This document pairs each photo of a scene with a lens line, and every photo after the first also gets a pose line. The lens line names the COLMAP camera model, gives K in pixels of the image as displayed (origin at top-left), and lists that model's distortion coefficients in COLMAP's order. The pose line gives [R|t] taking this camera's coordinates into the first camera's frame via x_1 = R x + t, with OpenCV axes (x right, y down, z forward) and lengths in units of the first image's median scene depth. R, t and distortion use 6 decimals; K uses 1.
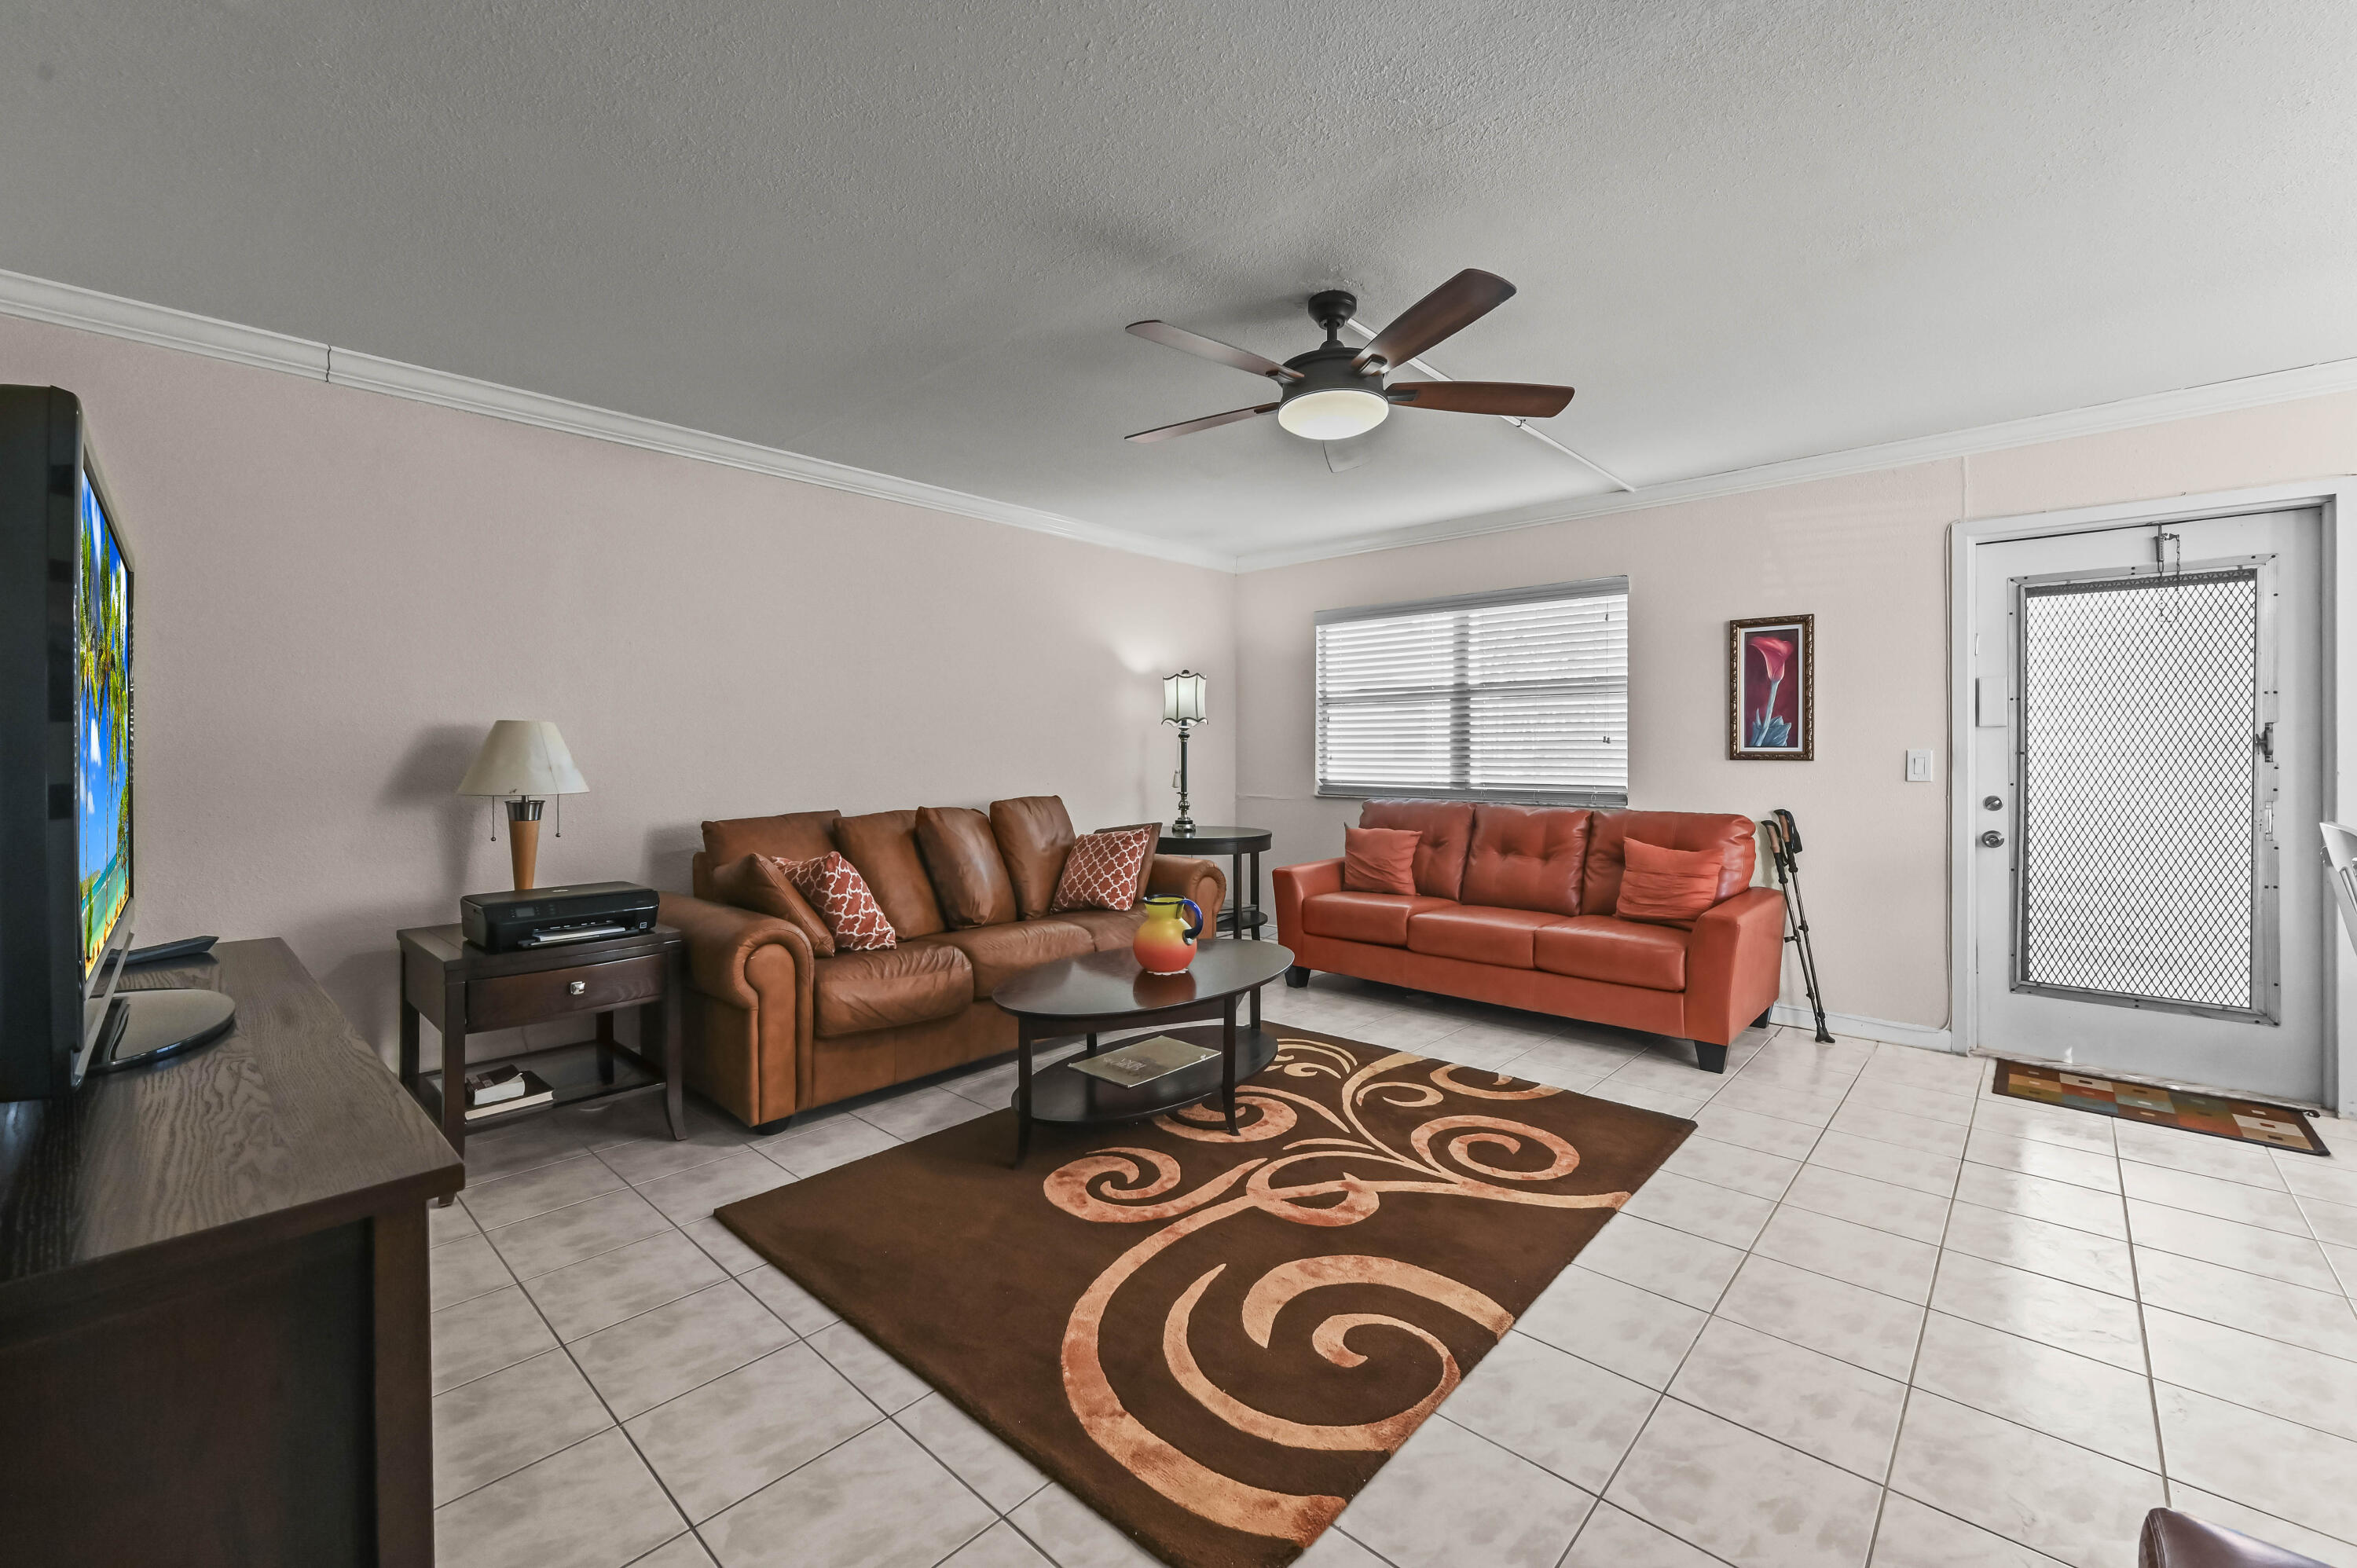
lens RADIAL K [[954.7, 0, 1167.8], [0, 954.7, 740.0], [0, 0, 1]] dist [0.000544, 0.000108]
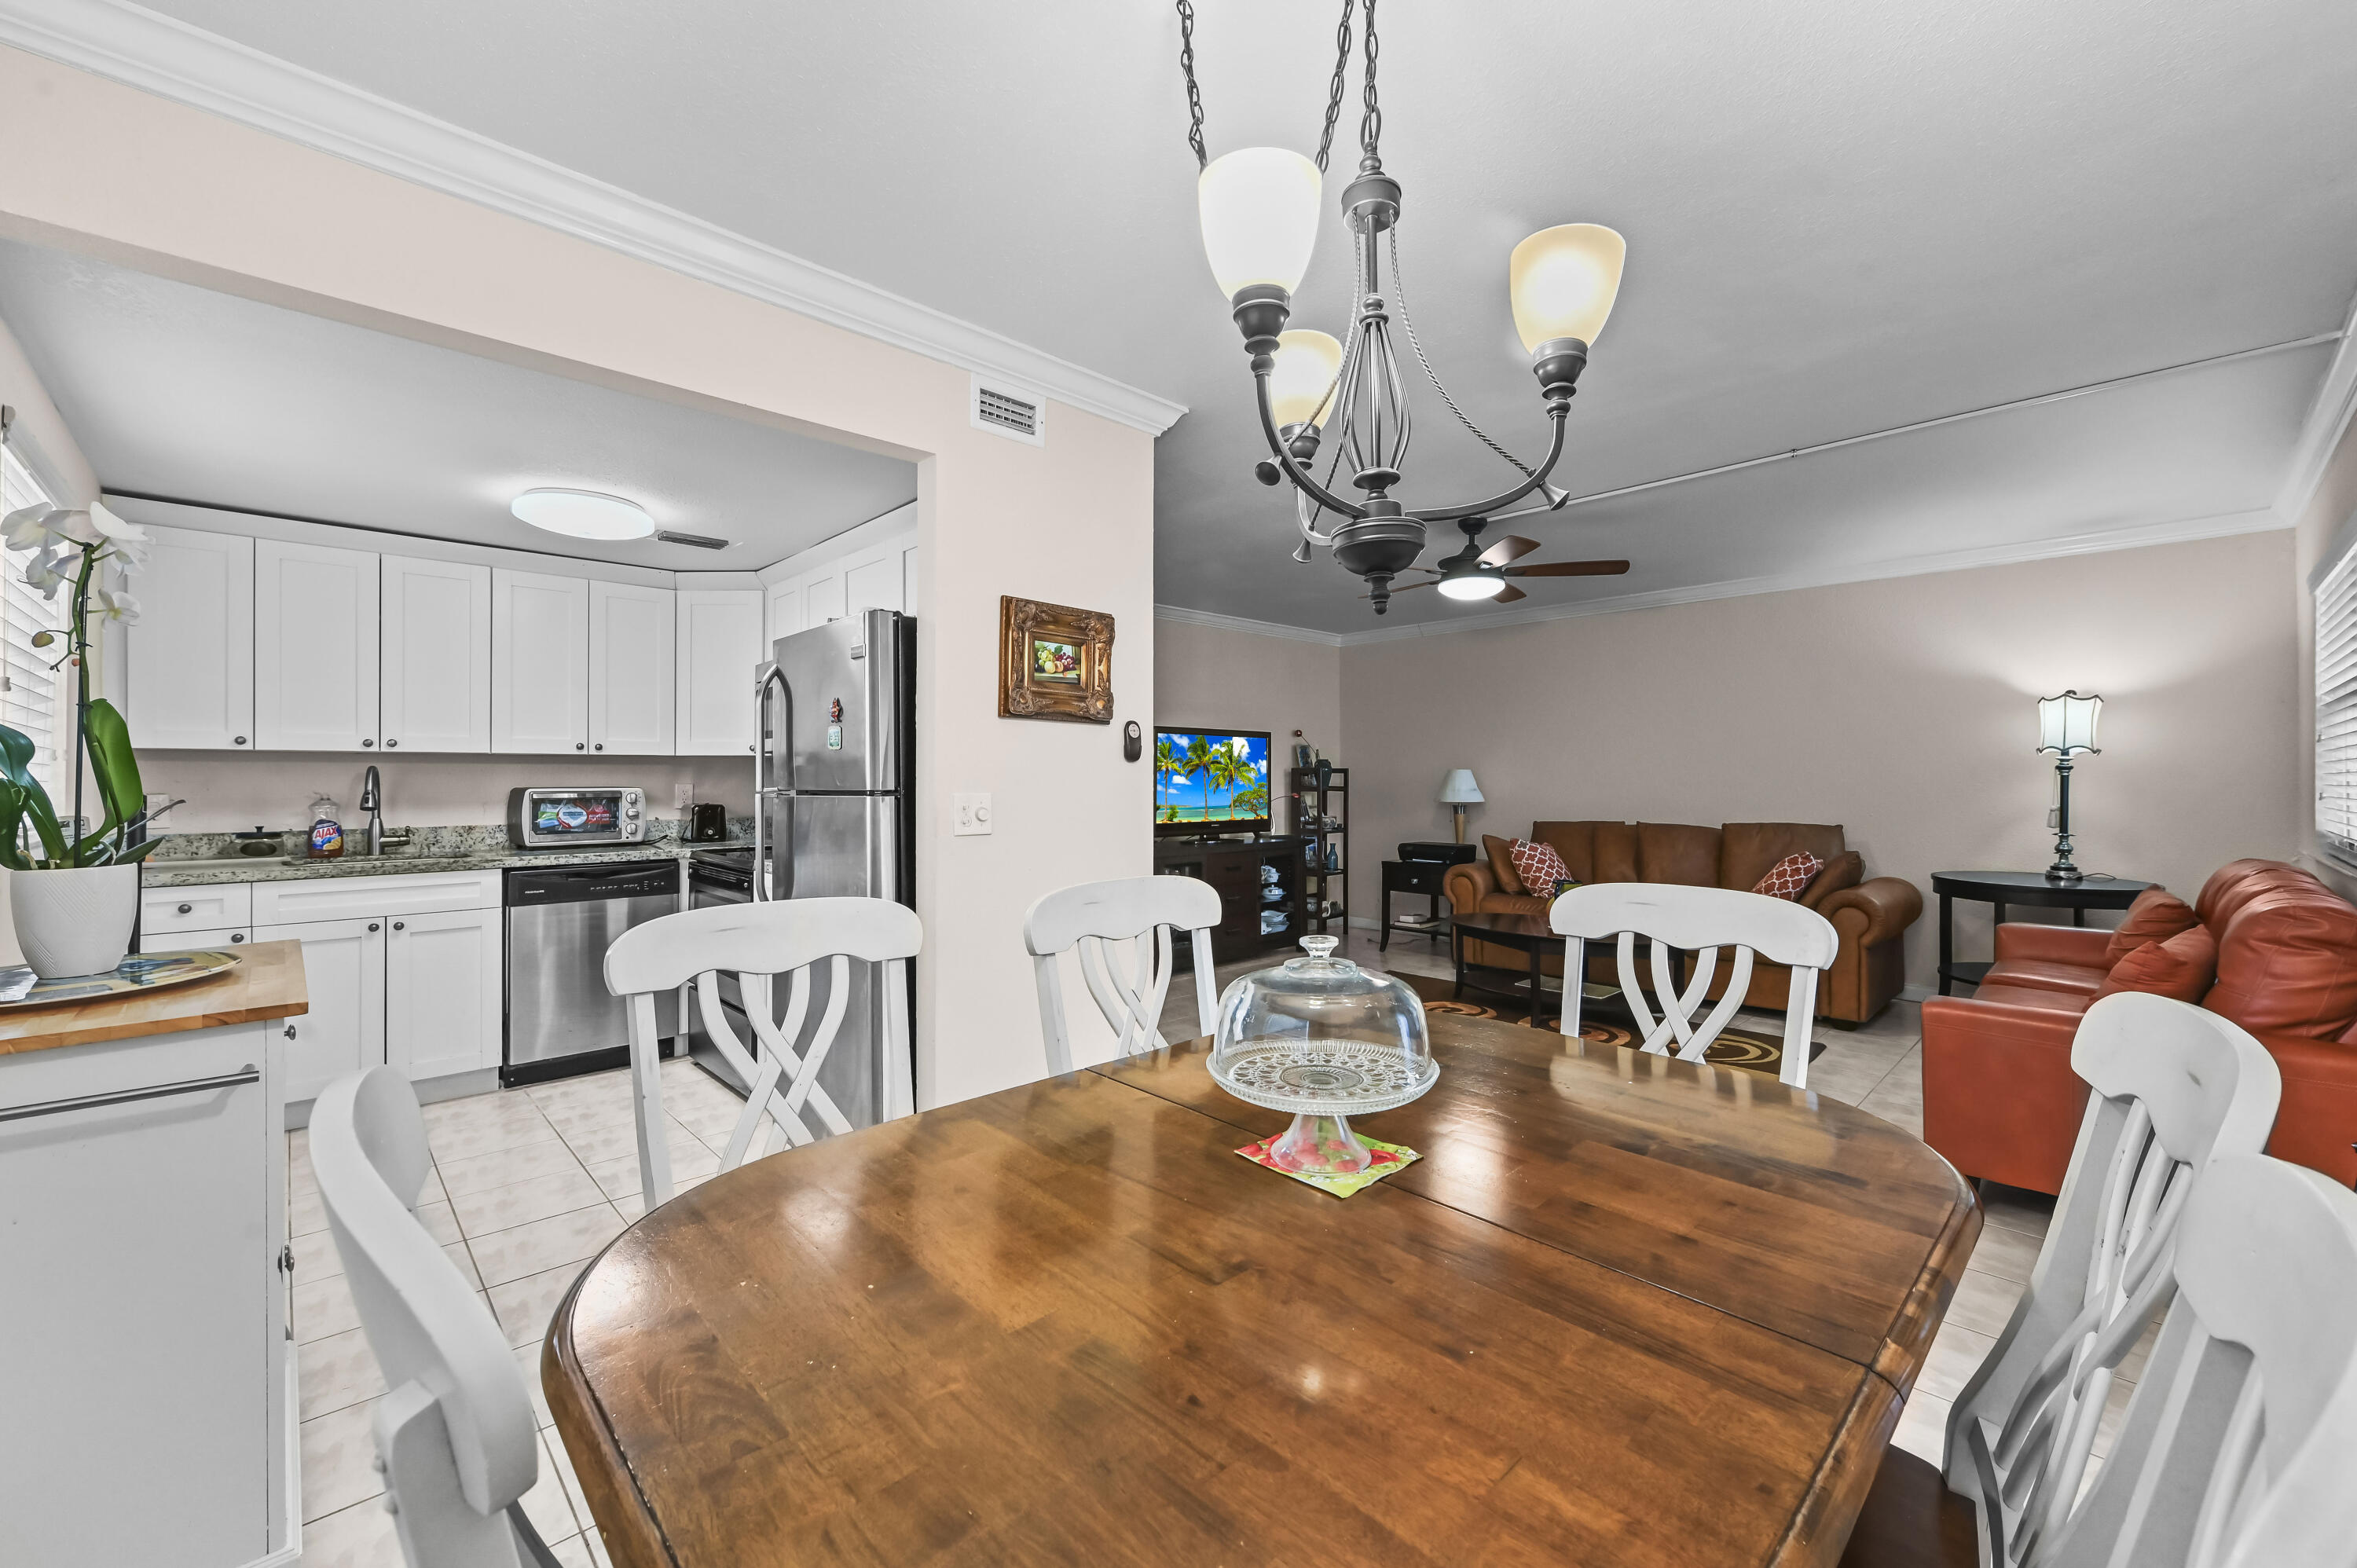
lens RADIAL K [[944.8, 0, 1190.8], [0, 944.8, 773.4], [0, 0, 1]] dist [-0.001562, -0.000032]
pose [[-0.048827, -0.005282, -0.998793, 1.703557], [0.006994, 0.999960, -0.005630, 0.001300], [0.998783, -0.007260, -0.048788, 0.539105]]
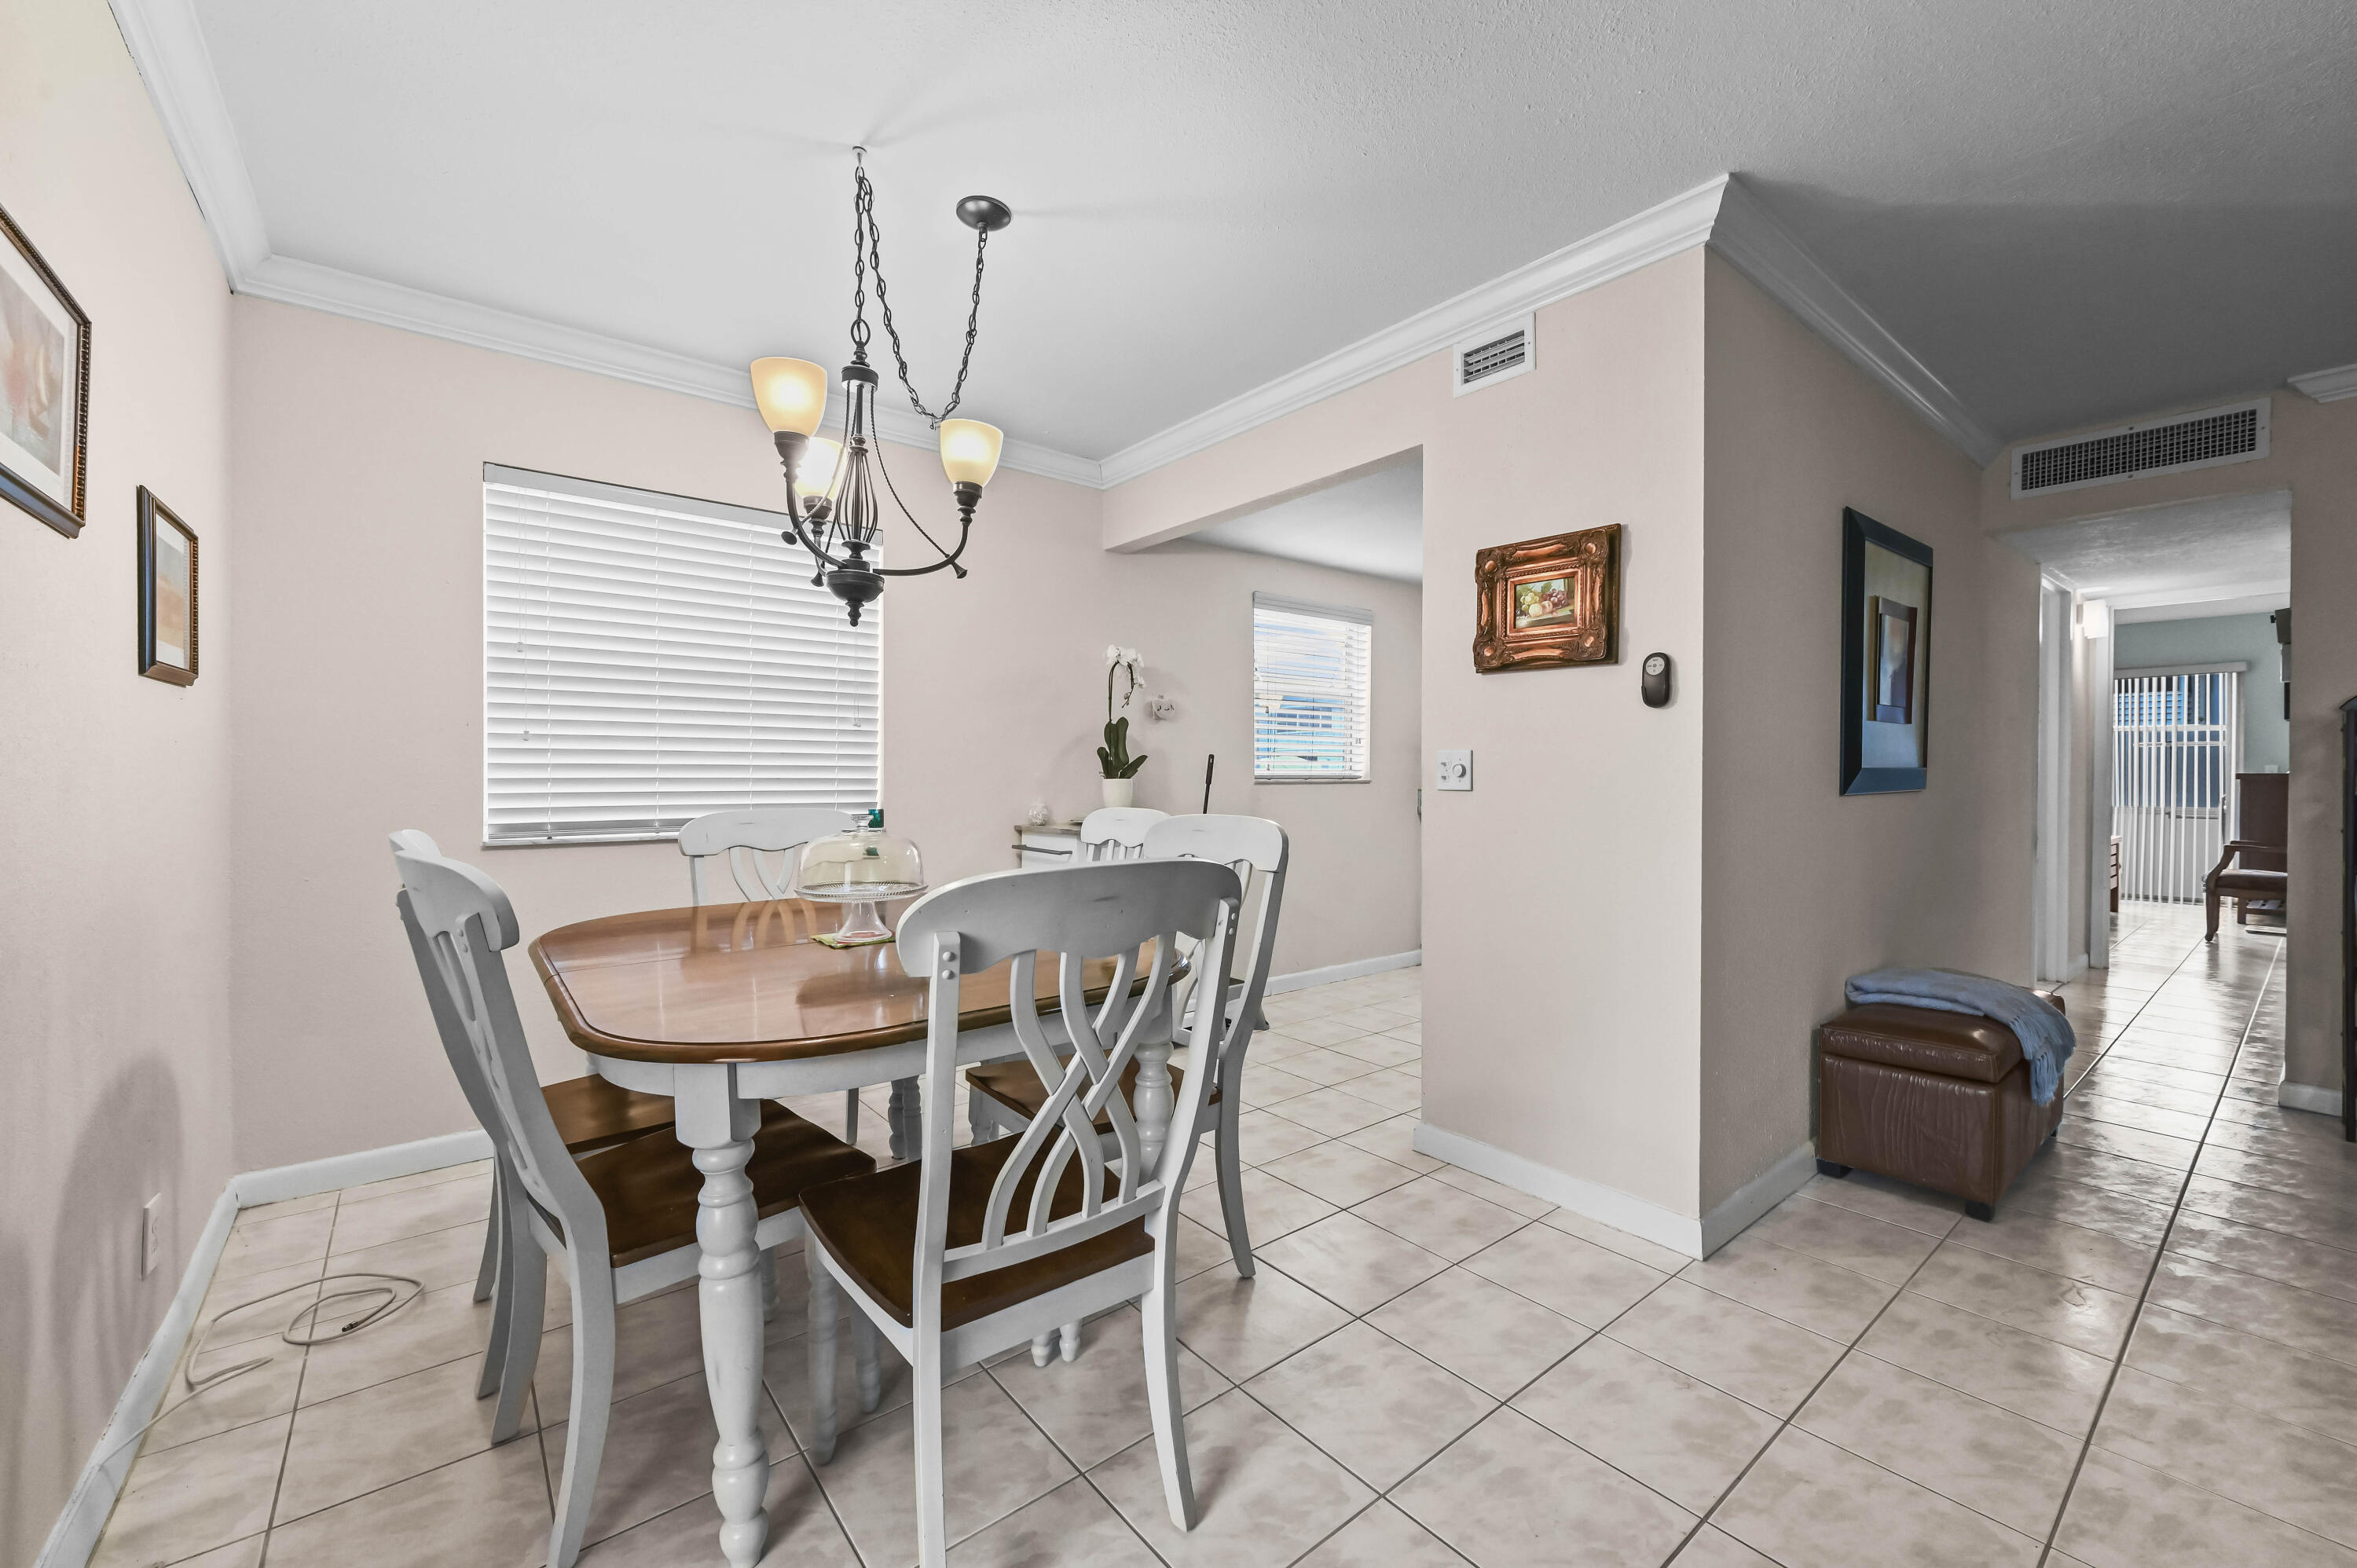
lens RADIAL K [[929.8, 0, 1173.0], [0, 929.8, 780.4], [0, 0, 1]] dist [-0.001916, -0.000297]
pose [[-0.989518, -0.002031, 0.144397, 0.949660], [-0.001358, 0.999988, 0.004754, 0.040435], [-0.144405, 0.004508, -0.989508, 1.251301]]
